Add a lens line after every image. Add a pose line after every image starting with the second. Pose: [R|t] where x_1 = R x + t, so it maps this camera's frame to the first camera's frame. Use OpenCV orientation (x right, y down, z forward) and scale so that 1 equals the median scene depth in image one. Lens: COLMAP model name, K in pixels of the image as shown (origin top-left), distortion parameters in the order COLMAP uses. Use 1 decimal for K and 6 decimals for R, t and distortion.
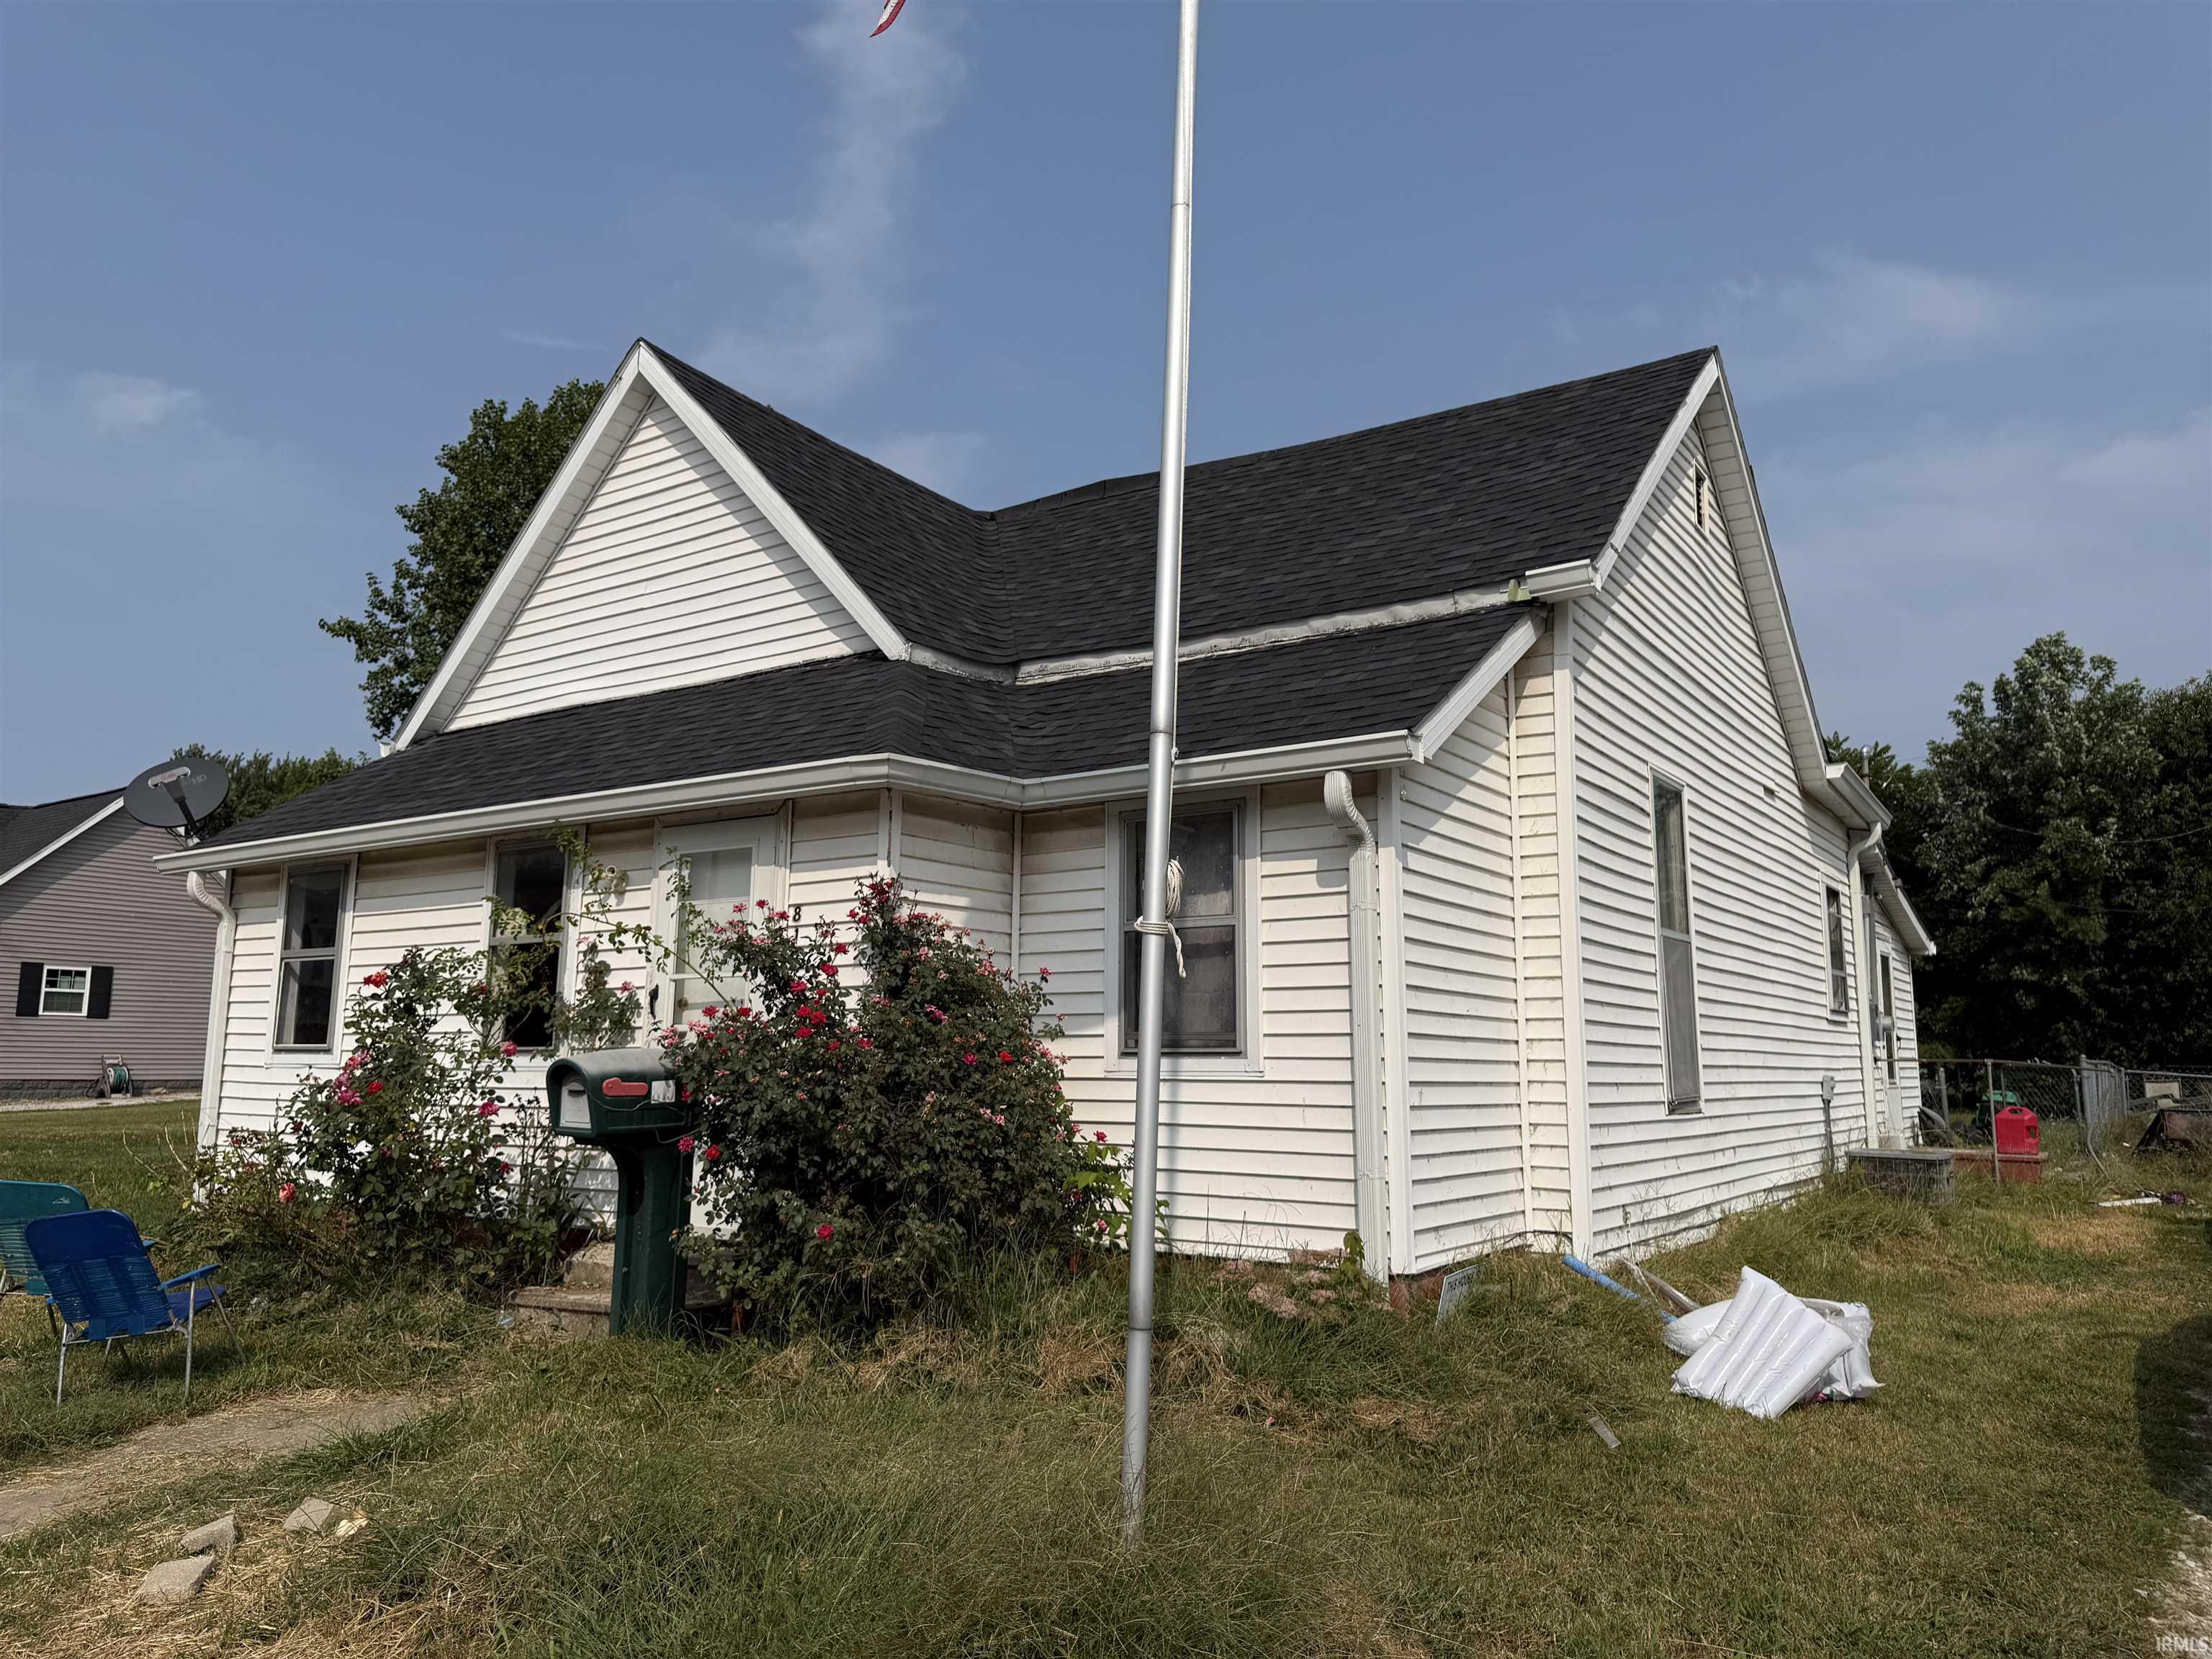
lens RADIAL K [[1552.6, 0, 1084.2], [0, 1552.6, 826.4], [0, 0, 1]] dist [0.035364, -0.004574]
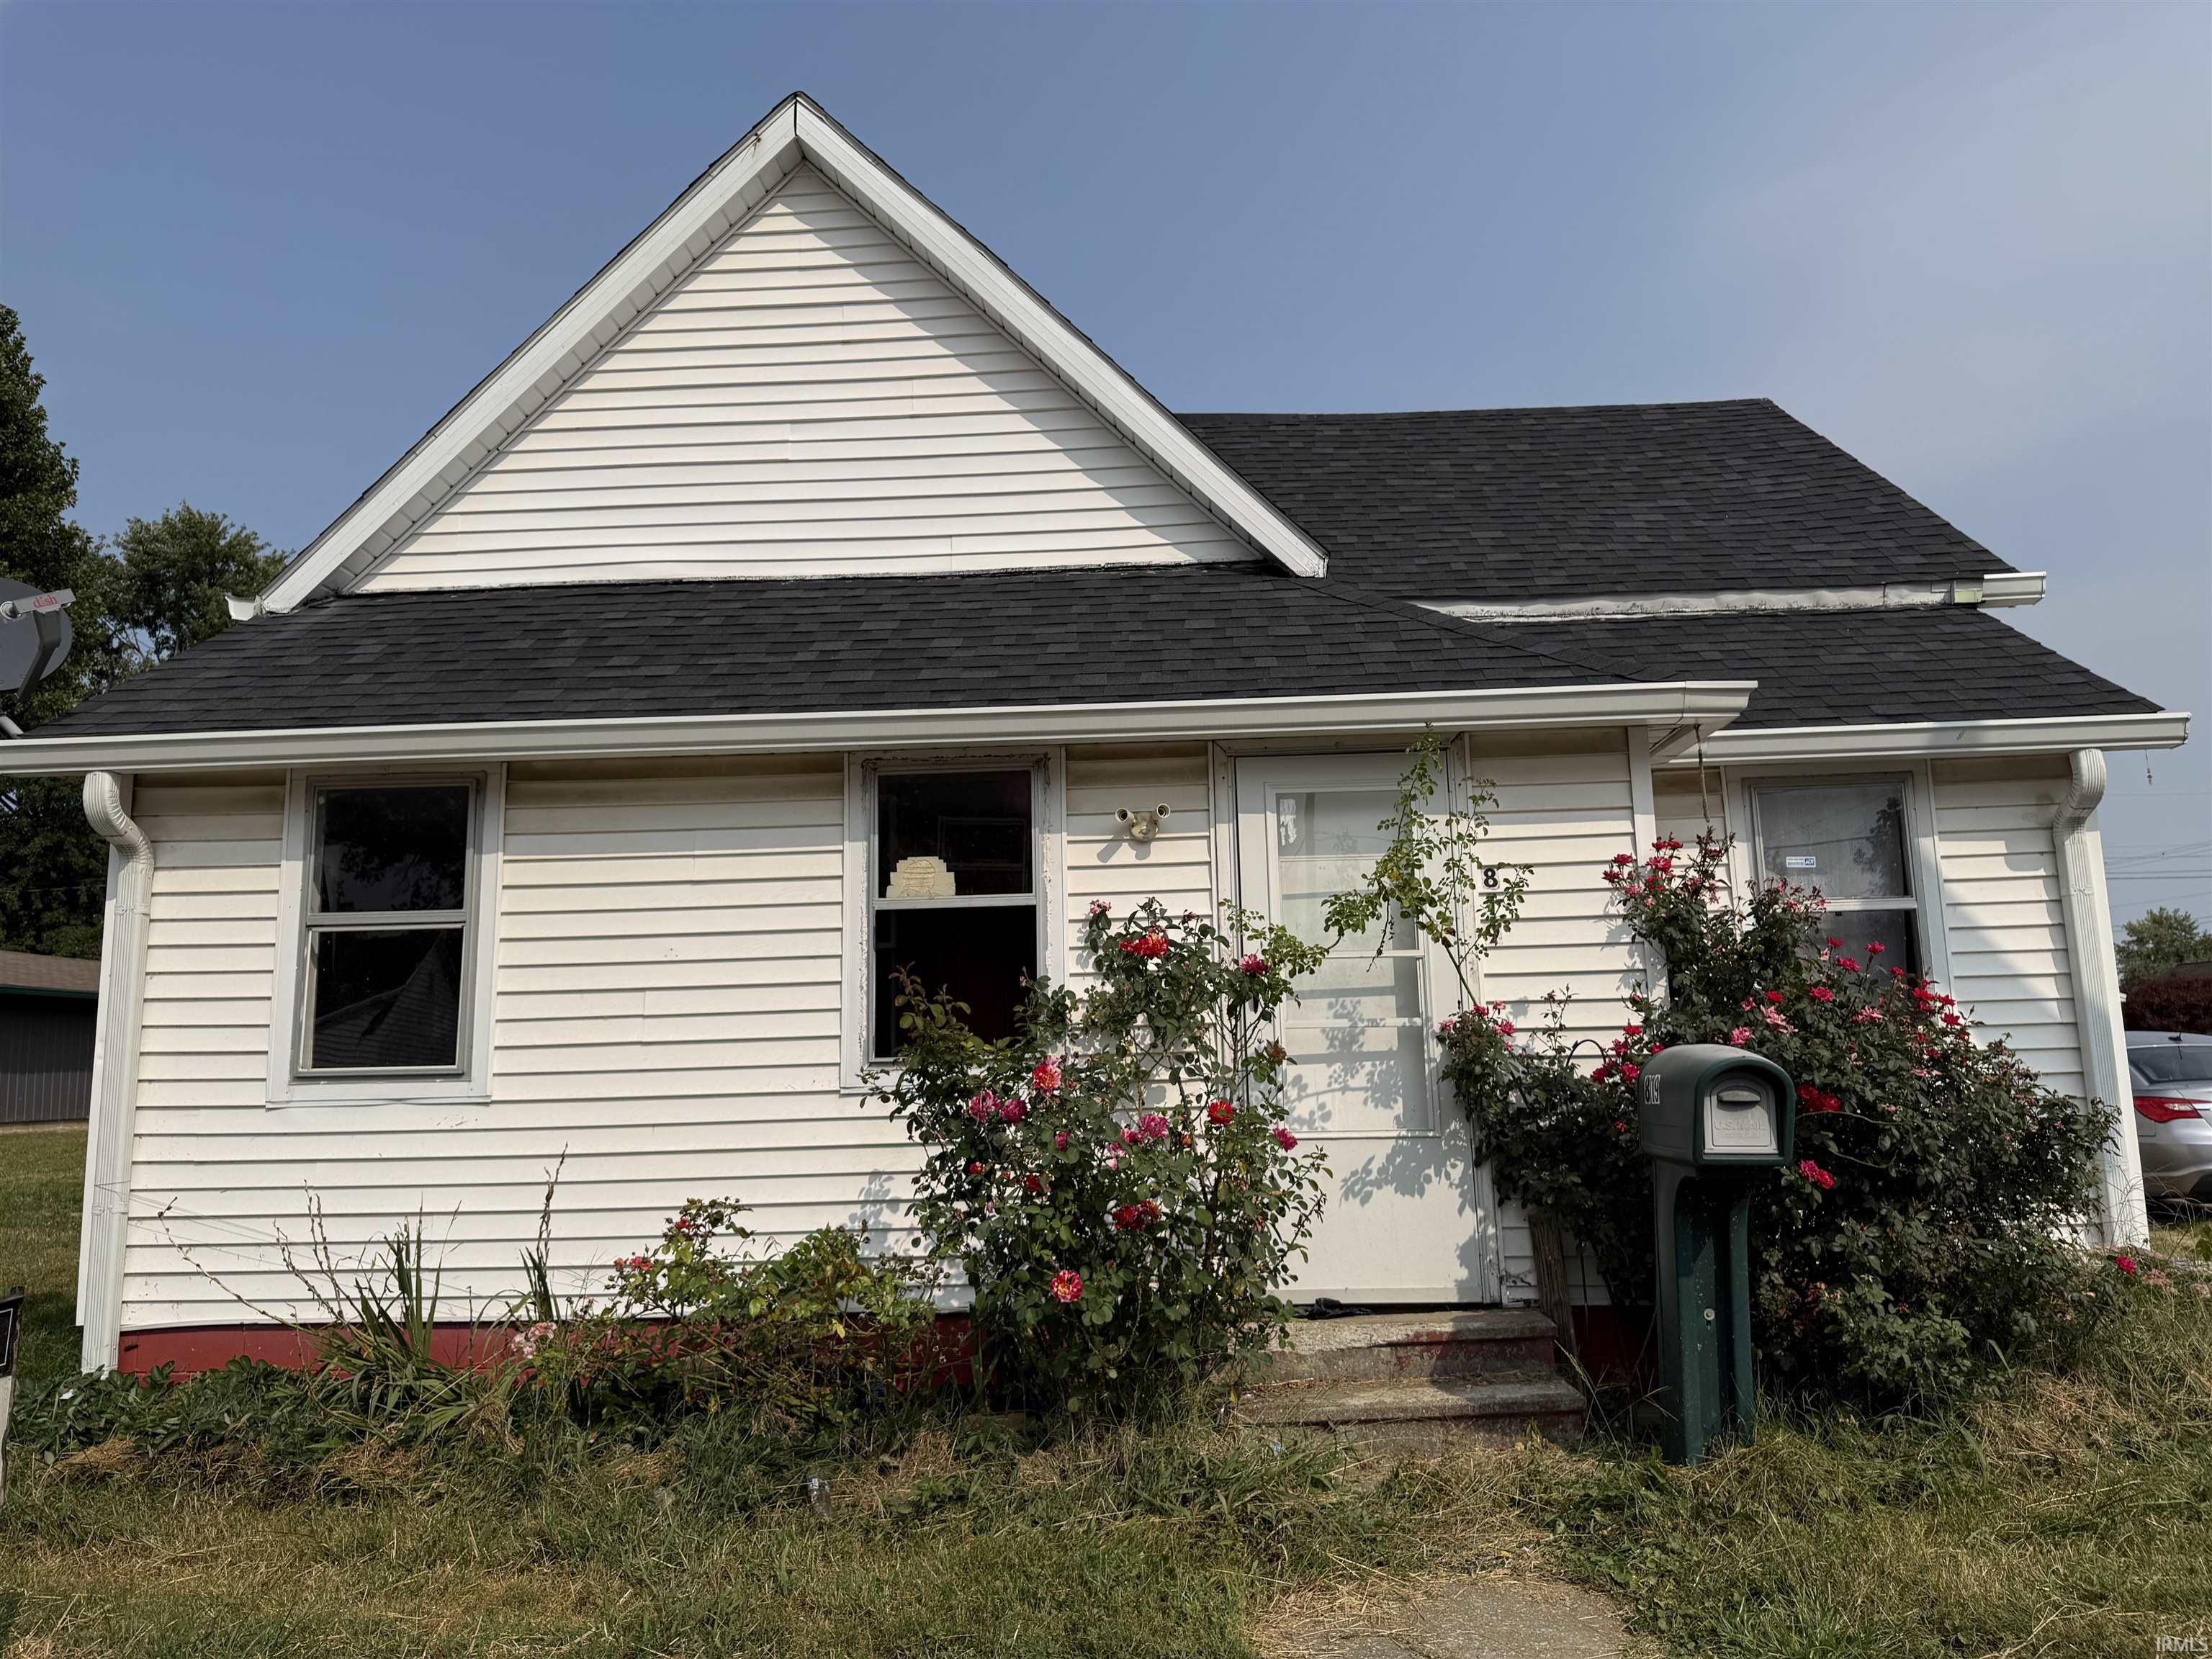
lens RADIAL K [[1552.6, 0, 1102.6], [0, 1552.6, 829.3], [0, 0, 1]] dist [0.035364, -0.004574]
pose [[0.851285, 0.054528, 0.521863, -0.609130], [-0.052139, 0.998454, -0.019273, 0.045177], [-0.522107, -0.010803, 0.852811, 0.343517]]
